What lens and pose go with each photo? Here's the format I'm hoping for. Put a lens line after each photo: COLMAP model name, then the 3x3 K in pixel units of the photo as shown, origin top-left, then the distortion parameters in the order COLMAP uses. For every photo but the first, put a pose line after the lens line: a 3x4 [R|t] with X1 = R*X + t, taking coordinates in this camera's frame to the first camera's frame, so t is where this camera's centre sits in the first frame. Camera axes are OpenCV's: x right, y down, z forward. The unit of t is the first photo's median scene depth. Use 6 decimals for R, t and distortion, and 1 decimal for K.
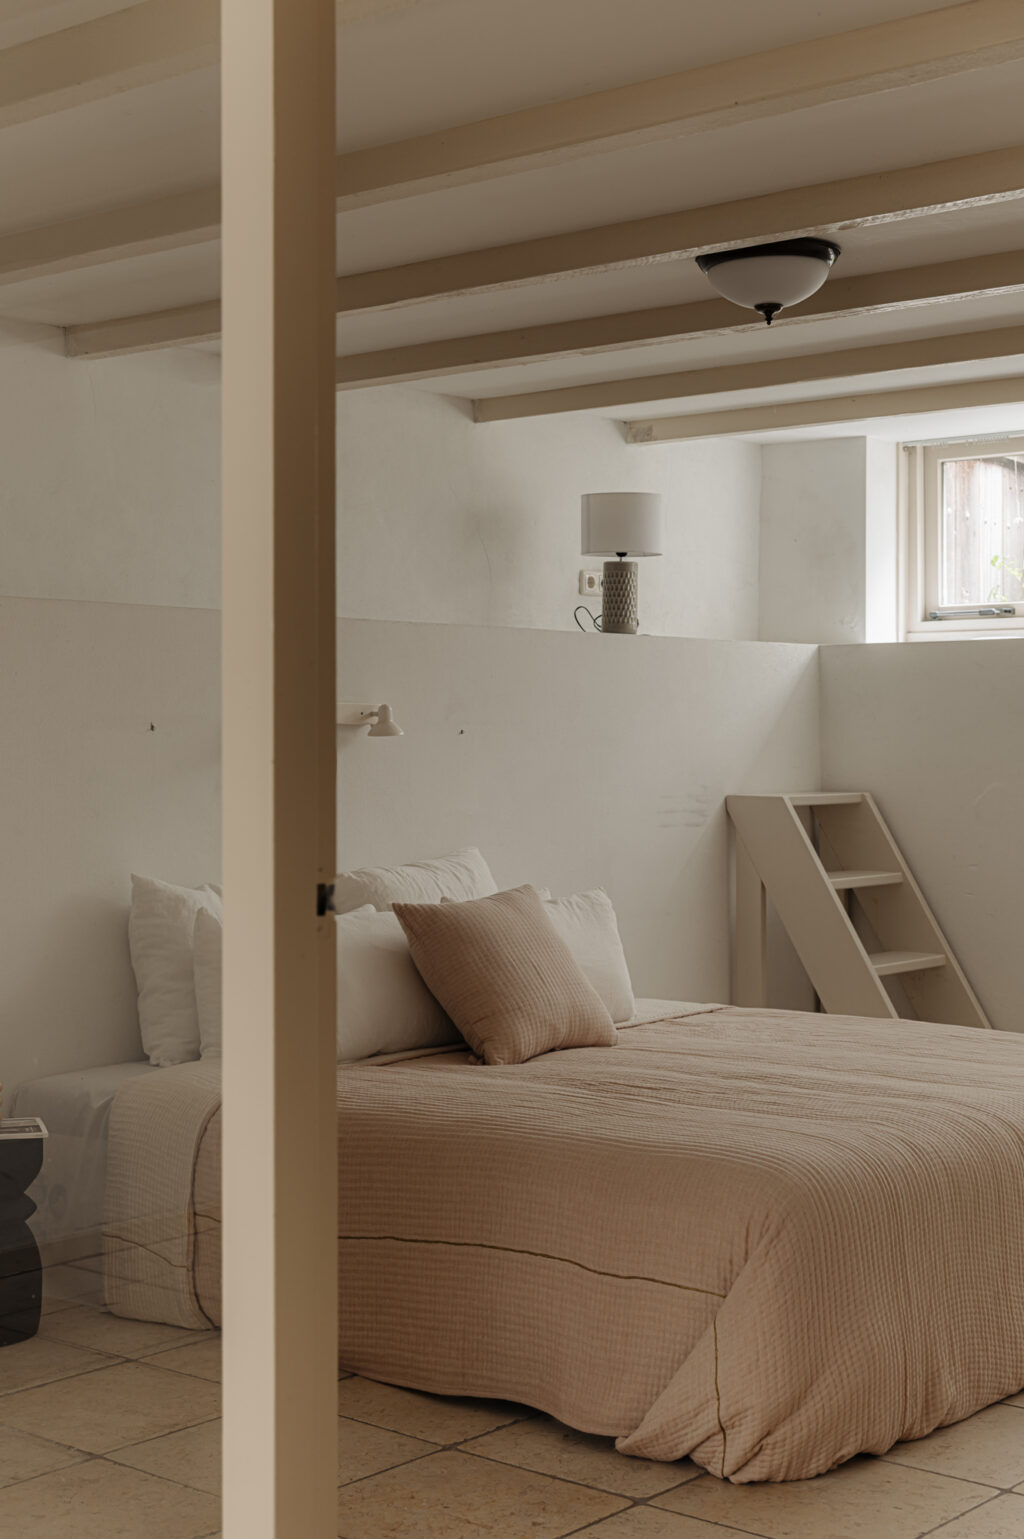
lens RADIAL K [[2204.4, 0, 511.9], [0, 2204.4, 766.0], [0, 0, 1]] dist [0.002309, 0.000000]
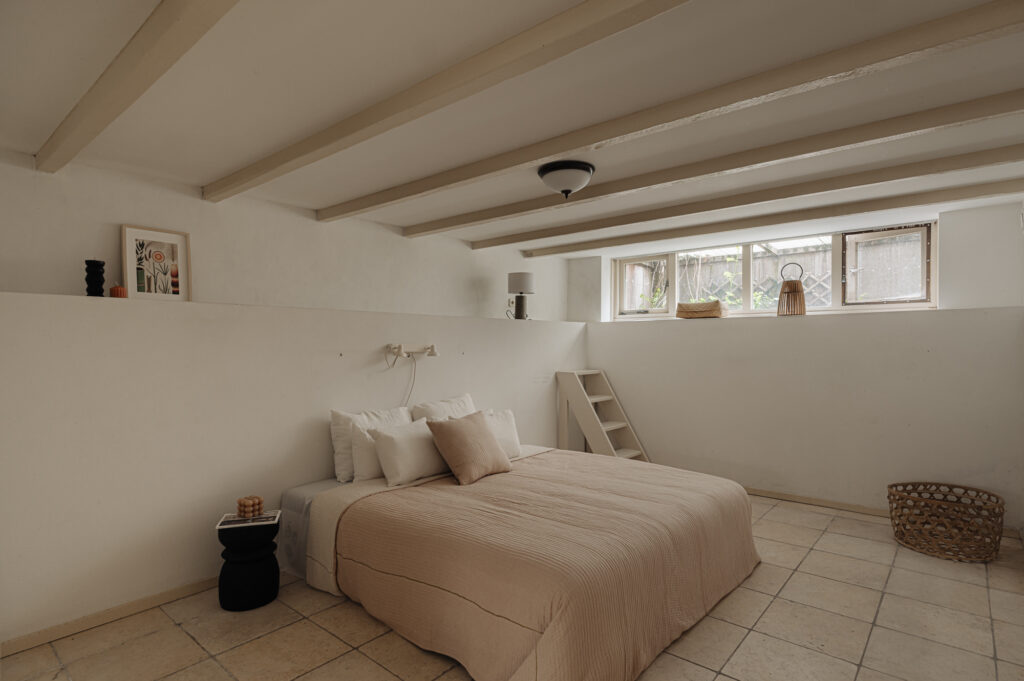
lens RADIAL K [[532.8, 0, 510.1], [0, 532.8, 362.8], [0, 0, 1]] dist [0.000101, -0.000021]
pose [[0.999995, -0.001486, -0.002954, 0.044800], [0.001557, 0.999712, 0.023961, -0.021608], [0.002918, -0.023966, 0.999709, 0.321818]]
